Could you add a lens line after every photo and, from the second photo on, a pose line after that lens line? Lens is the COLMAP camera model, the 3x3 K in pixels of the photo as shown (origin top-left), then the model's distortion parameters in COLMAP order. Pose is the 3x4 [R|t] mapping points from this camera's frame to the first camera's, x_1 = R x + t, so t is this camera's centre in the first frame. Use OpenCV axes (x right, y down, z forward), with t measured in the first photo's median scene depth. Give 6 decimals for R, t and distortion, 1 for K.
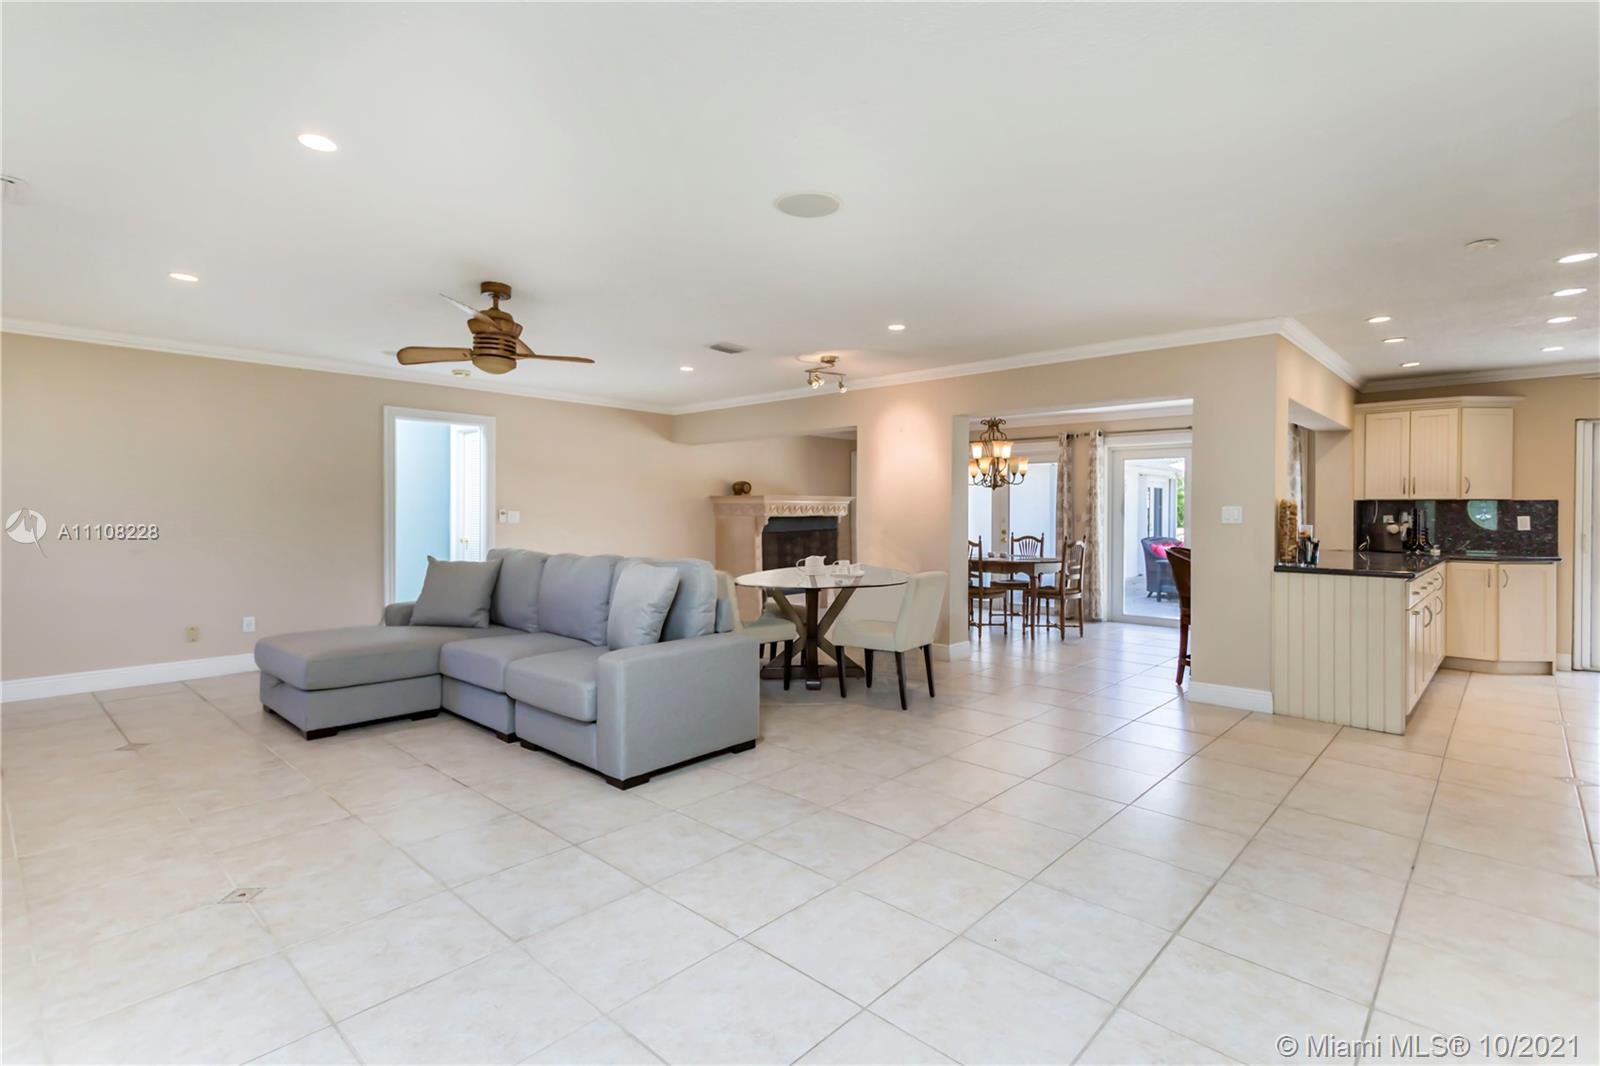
lens RADIAL K [[759.9, 0, 797.5], [0, 759.9, 513.9], [0, 0, 1]] dist [0.024372, 0.000103]
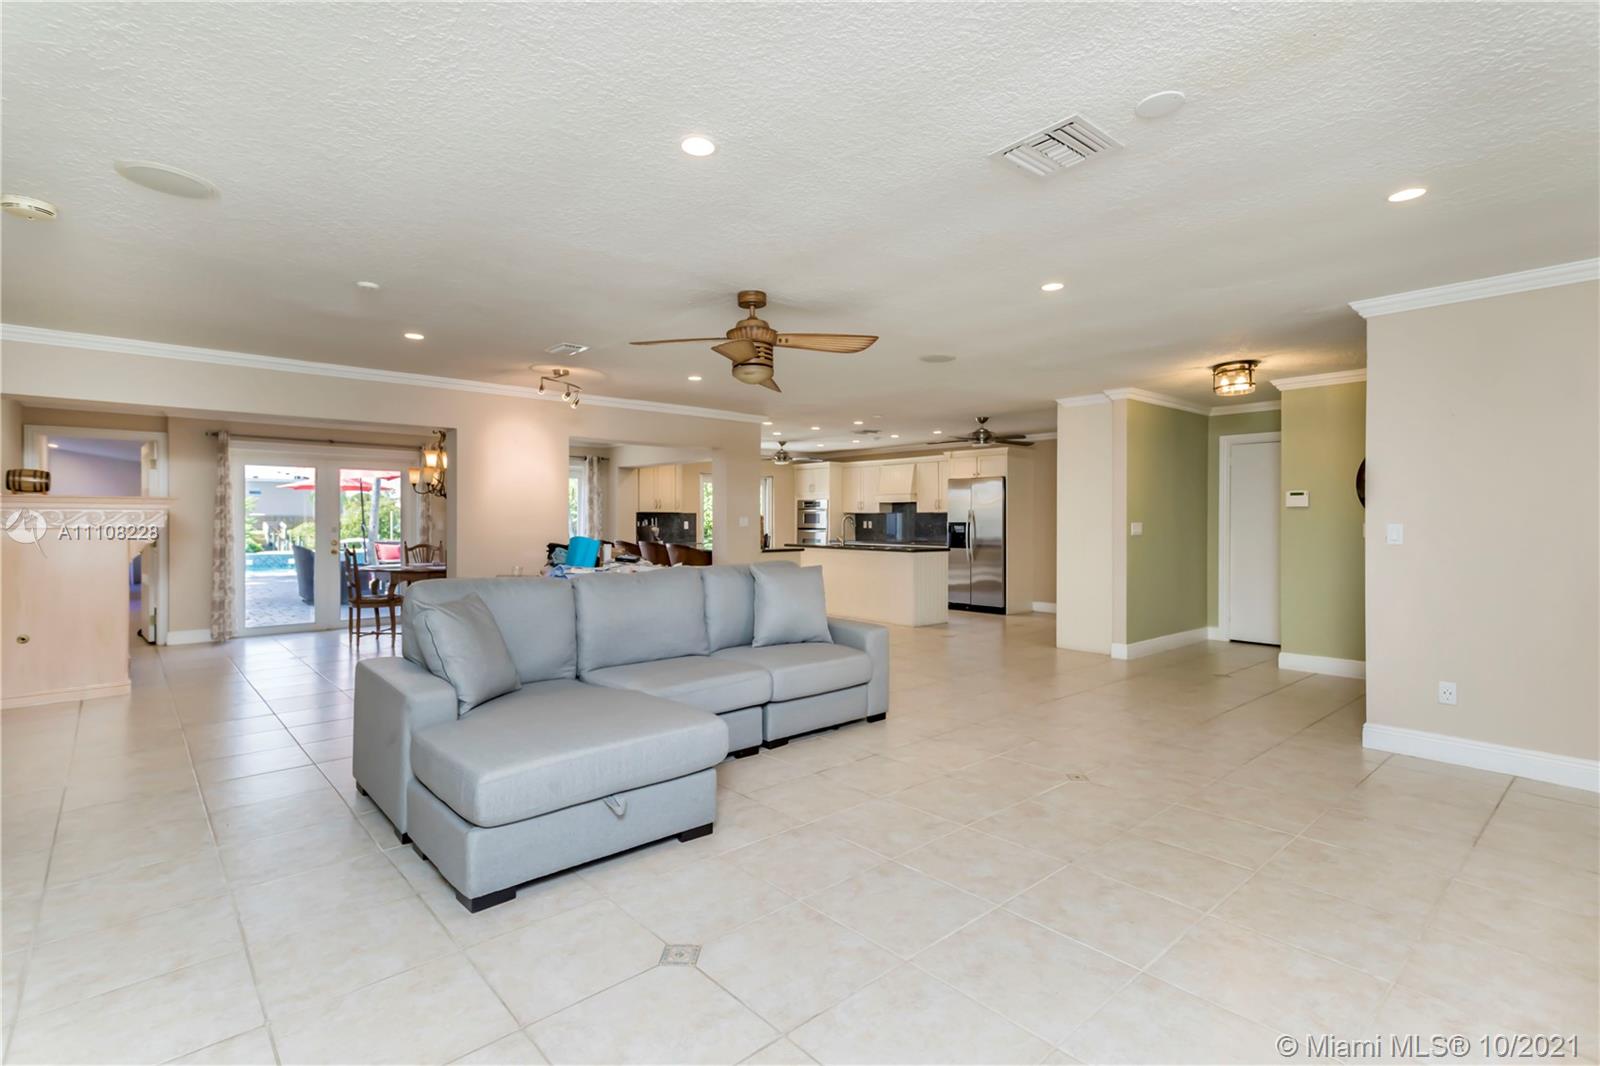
lens RADIAL K [[759.9, 0, 797.5], [0, 759.9, 513.9], [0, 0, 1]] dist [0.024372, 0.000103]
pose [[0.099480, 0.001893, 0.995038, -0.882155], [0.004221, 0.999988, -0.002324, -0.010153], [-0.995031, 0.004432, 0.099471, 0.542011]]
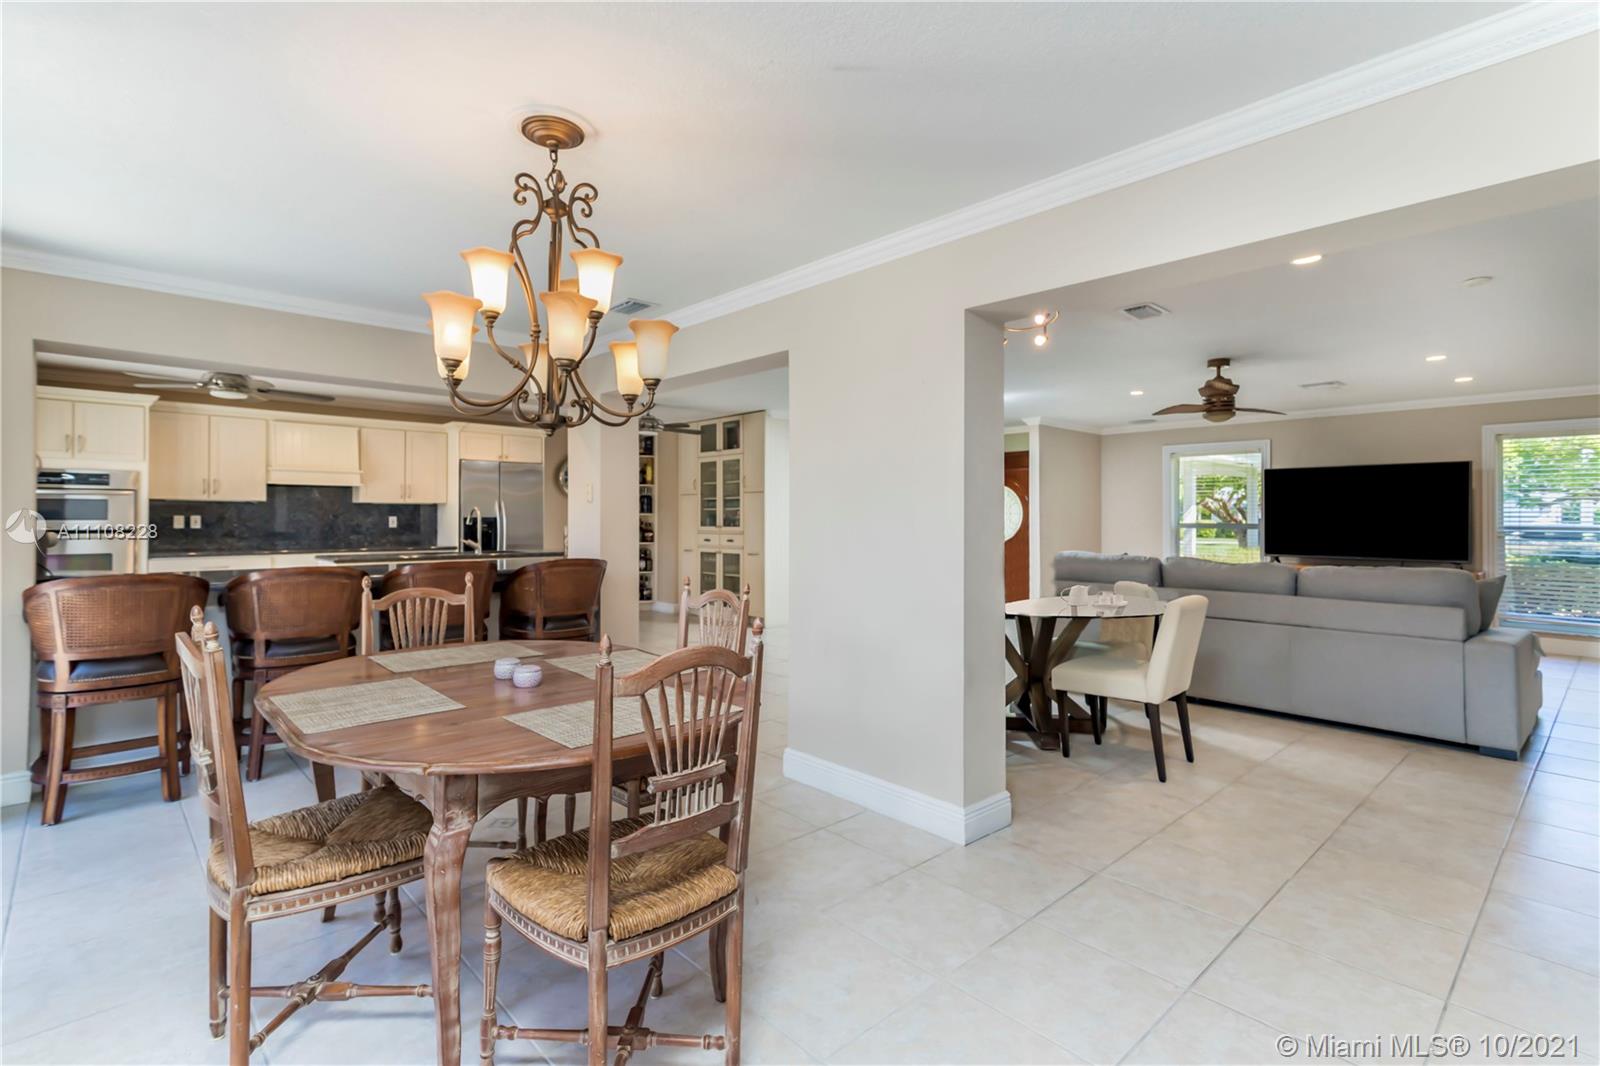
lens RADIAL K [[759.9, 0, 797.5], [0, 759.9, 513.9], [0, 0, 1]] dist [0.024372, 0.000103]
pose [[-0.997475, -0.009614, 0.070358, 0.189699], [-0.009484, 0.999953, 0.002183, -0.007733], [-0.070376, 0.001510, -0.997519, 1.606556]]
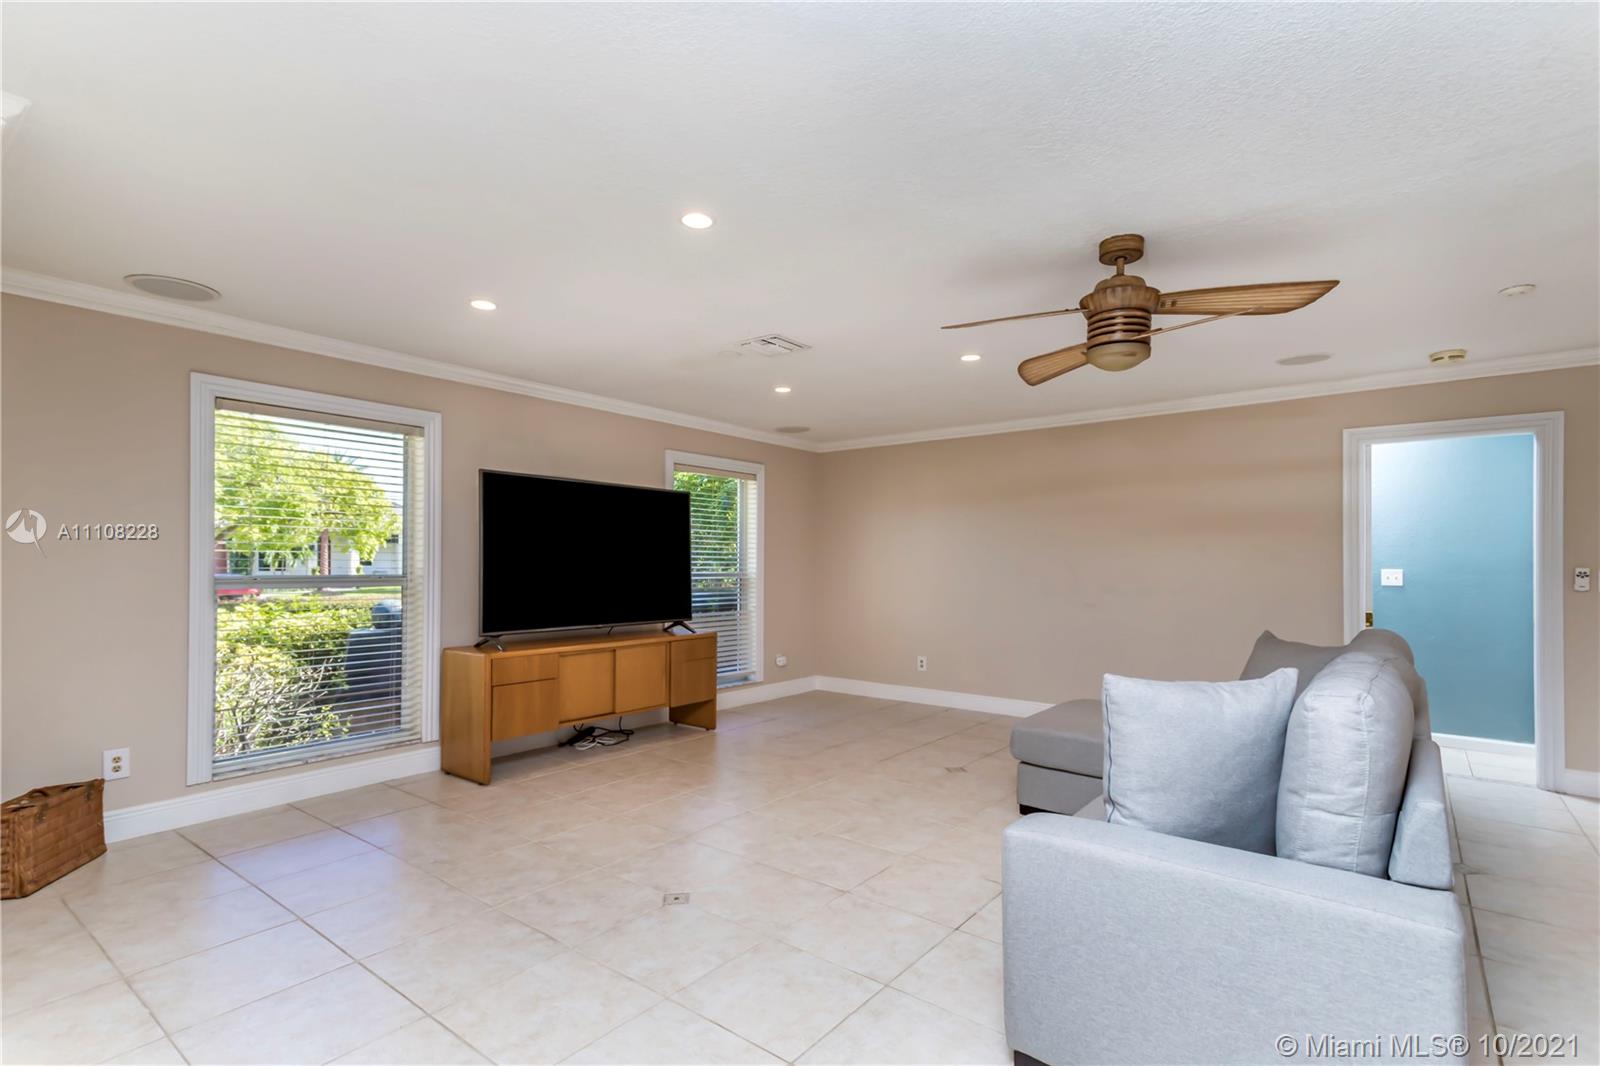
lens RADIAL K [[755.4, 0, 803.0], [0, 755.4, 559.8], [0, 0, 1]] dist [0.026793, 0.000190]
pose [[0.085565, -0.010305, -0.996279, 0.169520], [-0.007317, 0.999913, -0.010971, -0.001356], [0.996306, 0.008229, 0.085483, 0.421478]]
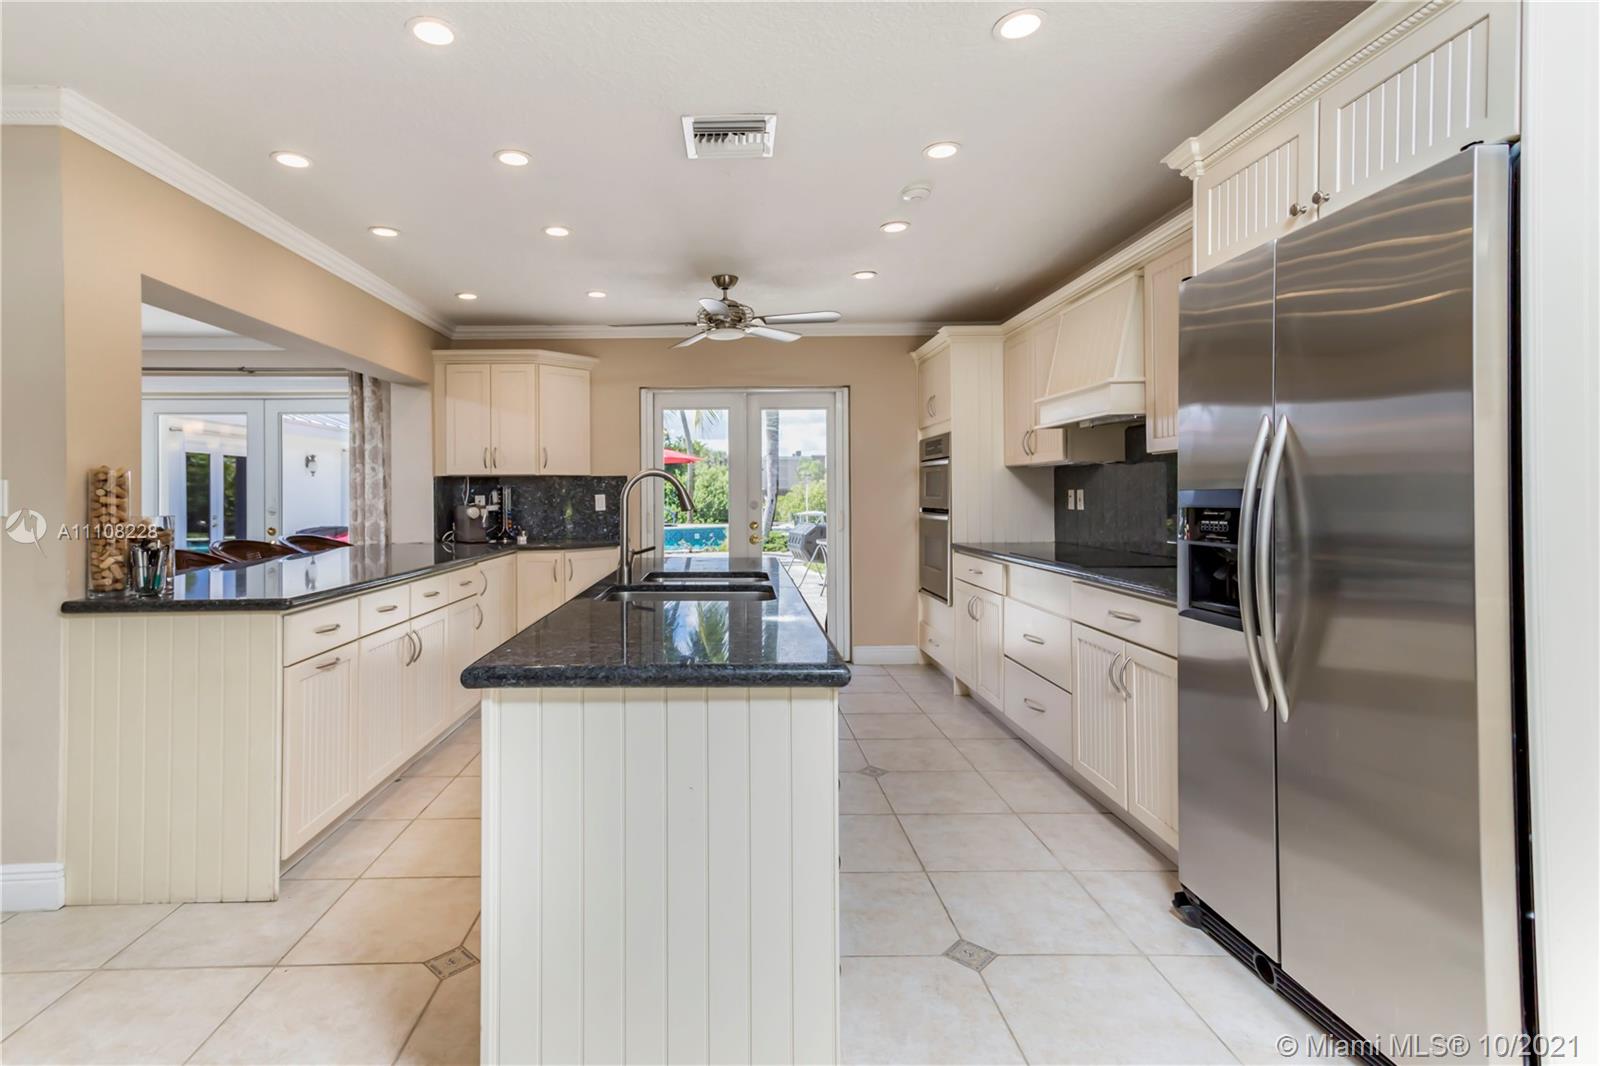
lens RADIAL K [[788.3, 0, 725.7], [0, 788.3, 489.6], [0, 0, 1]] dist [0.024043, 0.000418]
pose [[0.732683, -0.008792, 0.680513, 0.432775], [0.016252, 0.999857, -0.004579, 0.003970], [-0.680375, 0.014414, 0.732722, 0.251866]]
